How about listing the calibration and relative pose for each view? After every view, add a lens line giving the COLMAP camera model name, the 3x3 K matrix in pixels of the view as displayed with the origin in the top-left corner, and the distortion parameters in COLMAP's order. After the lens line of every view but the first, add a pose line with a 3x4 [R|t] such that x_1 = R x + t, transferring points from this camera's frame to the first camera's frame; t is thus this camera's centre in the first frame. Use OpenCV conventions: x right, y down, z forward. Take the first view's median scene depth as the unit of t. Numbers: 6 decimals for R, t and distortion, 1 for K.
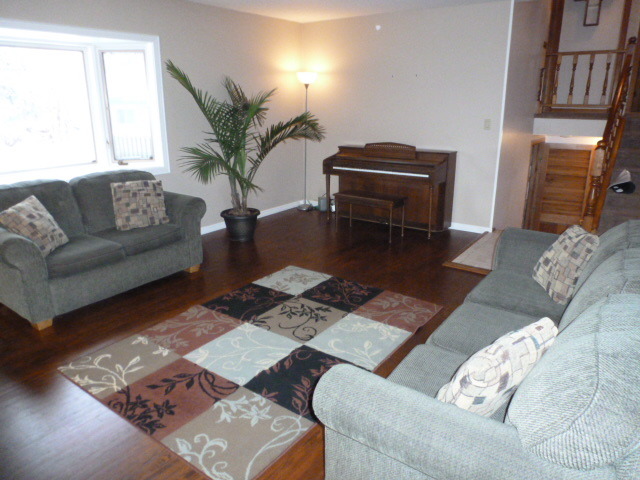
lens RADIAL K [[453.2, 0, 320.7], [0, 453.2, 239.9], [0, 0, 1]] dist [-0.045934, 0.002041]
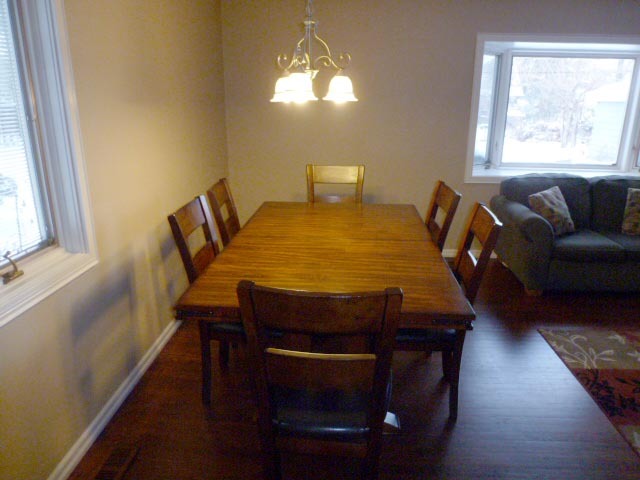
lens RADIAL K [[453.2, 0, 320.9], [0, 453.2, 239.7], [0, 0, 1]] dist [-0.045934, 0.002041]
pose [[0.539358, 0.251675, -0.803587, -0.001952], [-0.252673, 0.958689, 0.130660, 0.047423], [0.803274, 0.132572, 0.580668, -0.203914]]
